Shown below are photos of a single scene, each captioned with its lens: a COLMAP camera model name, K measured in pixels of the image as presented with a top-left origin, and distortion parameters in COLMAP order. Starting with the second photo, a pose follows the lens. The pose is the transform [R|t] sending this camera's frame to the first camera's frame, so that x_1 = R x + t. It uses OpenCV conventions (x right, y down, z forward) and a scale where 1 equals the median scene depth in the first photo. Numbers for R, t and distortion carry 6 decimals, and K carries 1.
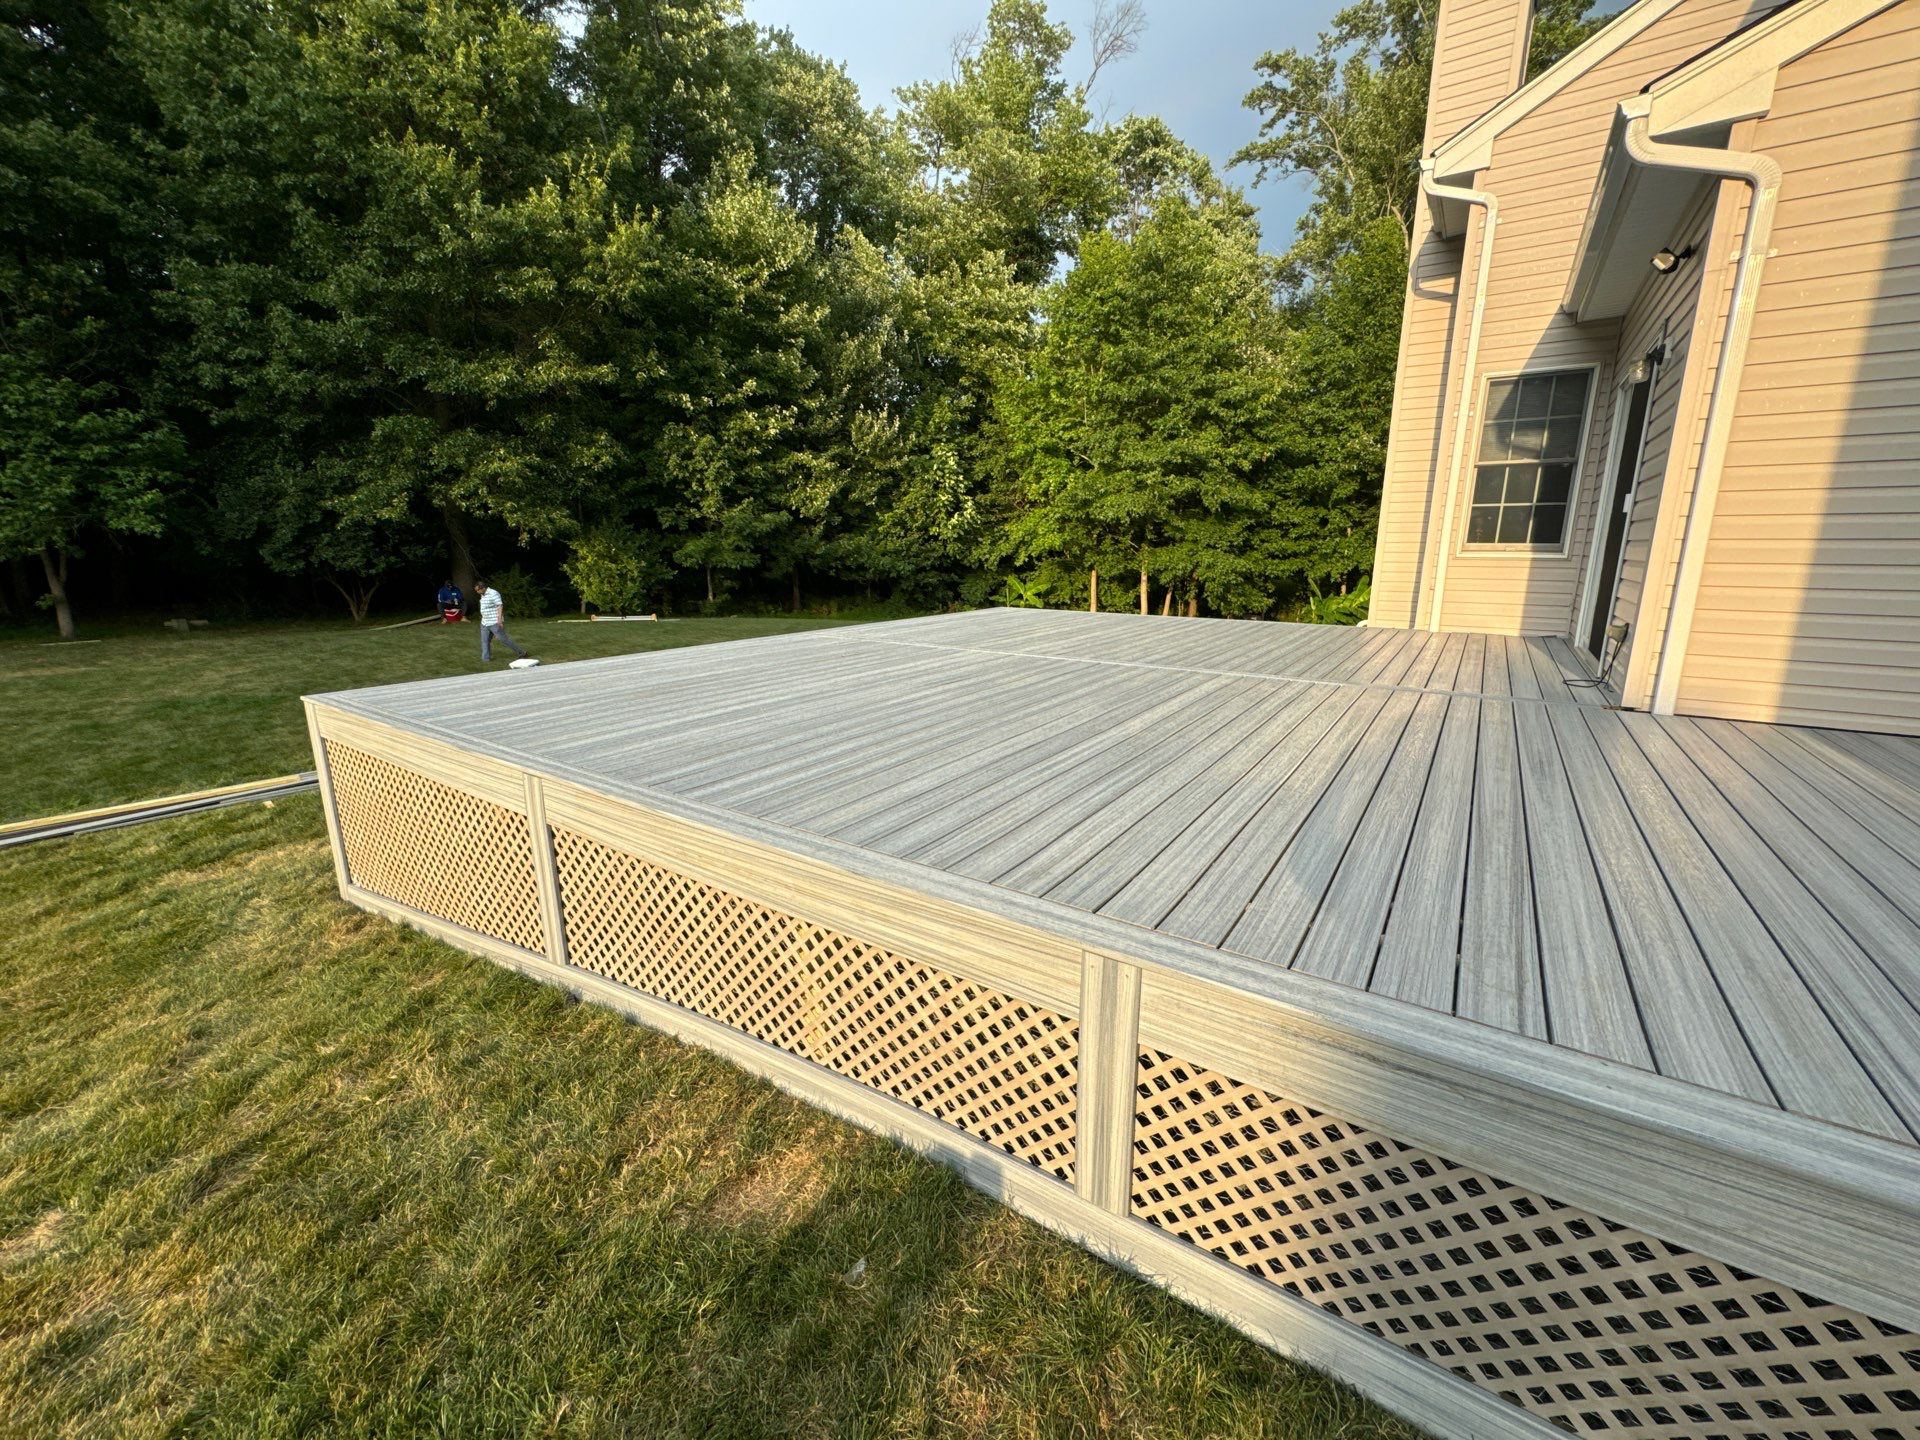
lens RADIAL K [[767.7, 0, 961.7], [0, 767.7, 722.1], [0, 0, 1]] dist [-0.002692, 0.000267]
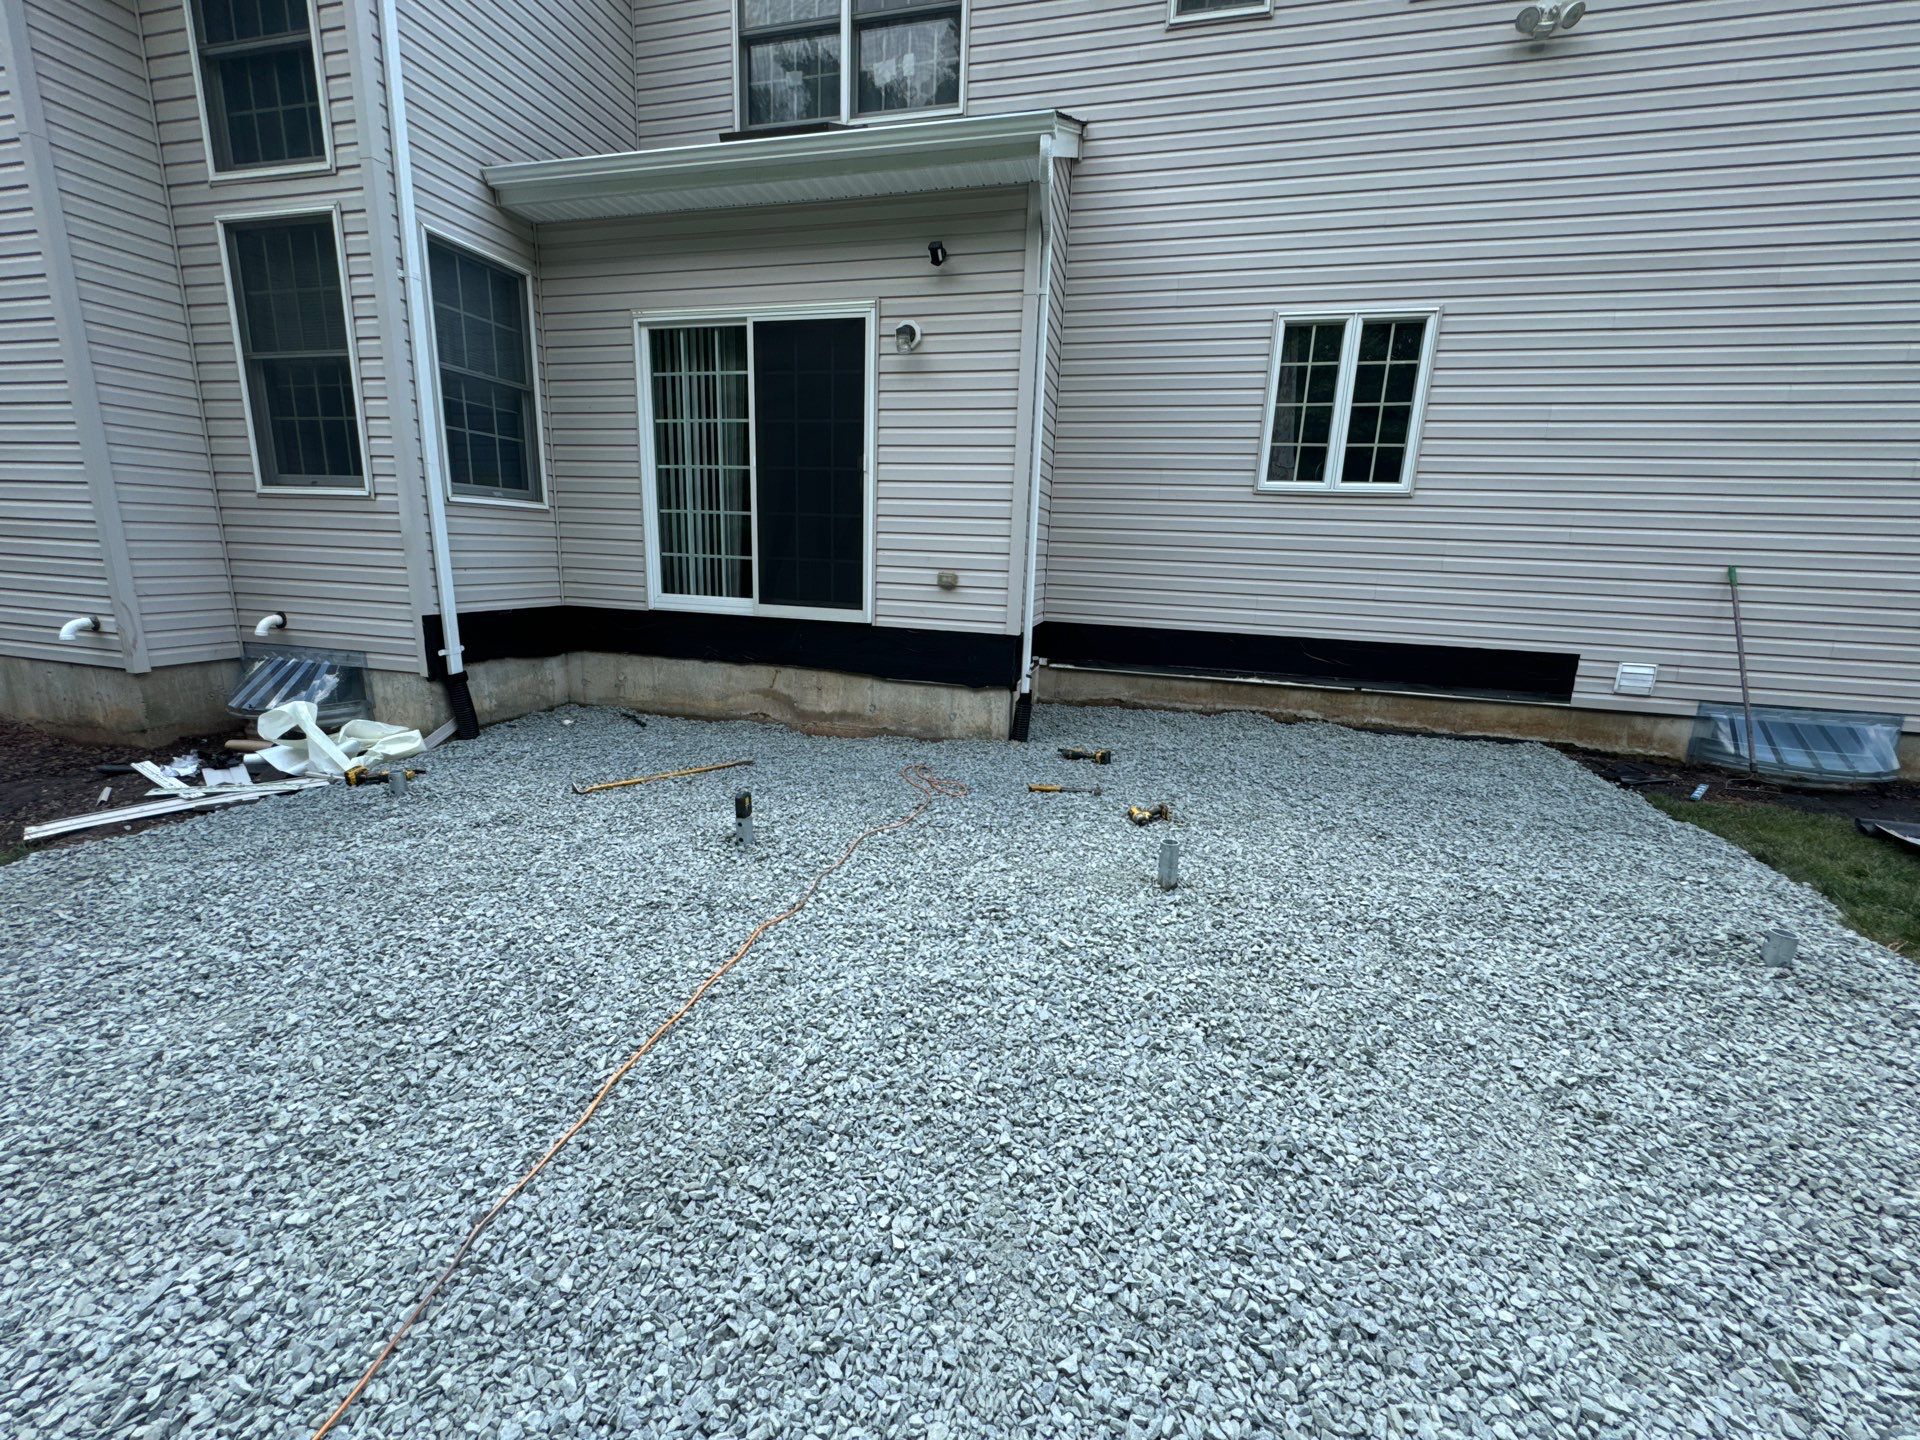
lens RADIAL K [[767.7, 0, 960.3], [0, 767.7, 721.6], [0, 0, 1]] dist [-0.002692, 0.000267]
pose [[-0.329997, -0.217530, 0.918577, -0.056422], [0.176445, 0.941723, 0.286399, -0.048840], [-0.927345, 0.256589, -0.272383, 0.269951]]
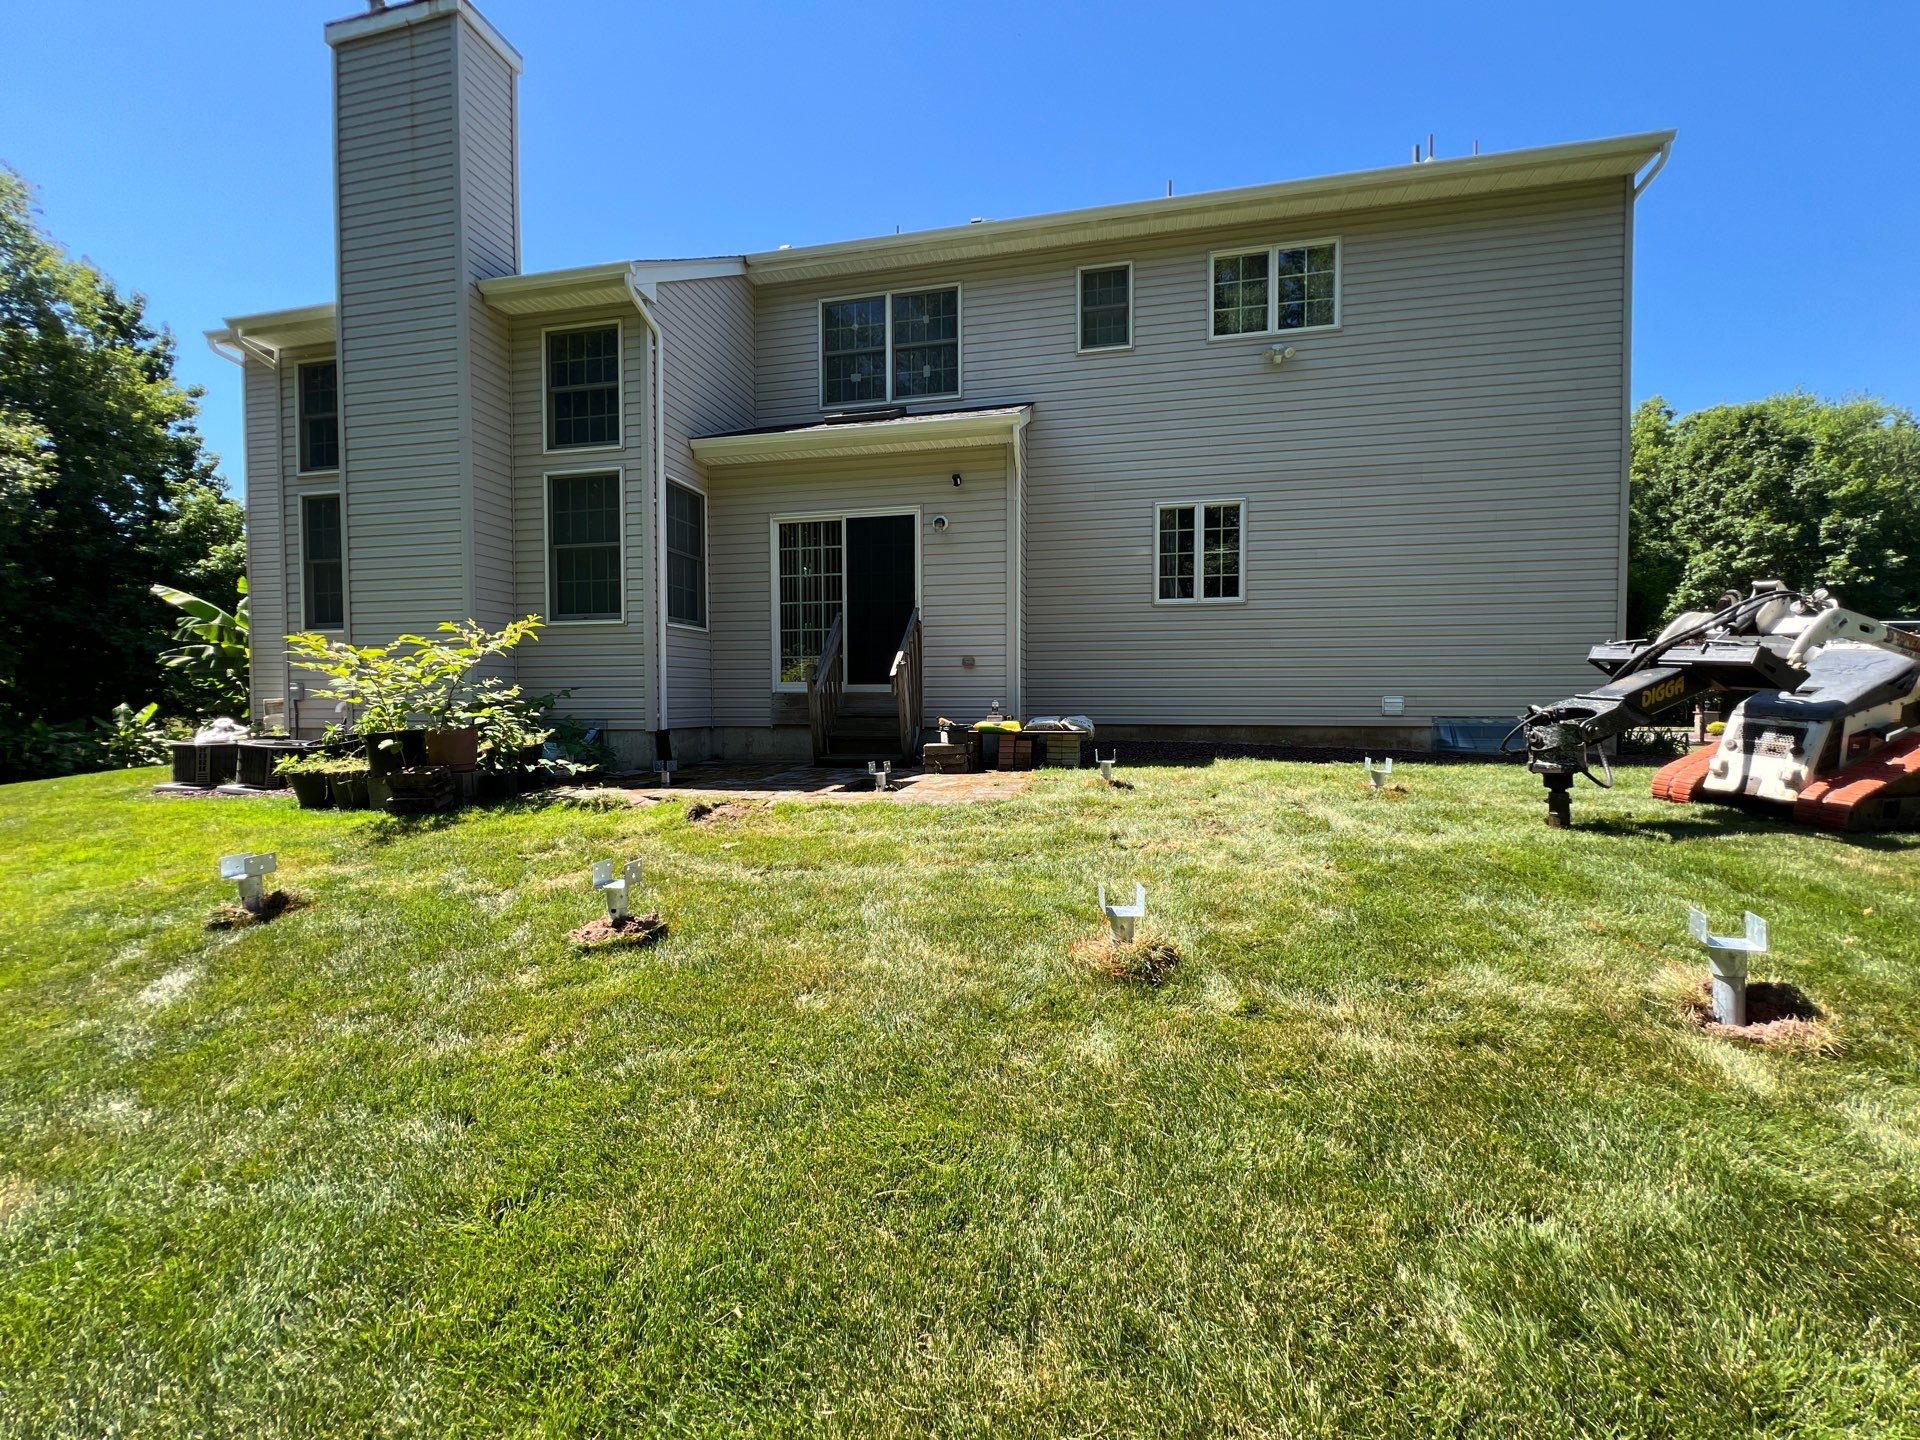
lens RADIAL K [[767.7, 0, 957.3], [0, 767.7, 722.9], [0, 0, 1]] dist [-0.002692, 0.000267]
pose [[-0.369163, -0.031351, 0.928836, -0.184837], [0.212289, 0.970163, 0.117119, -0.039960], [-0.904794, 0.240418, -0.351492, 0.345615]]
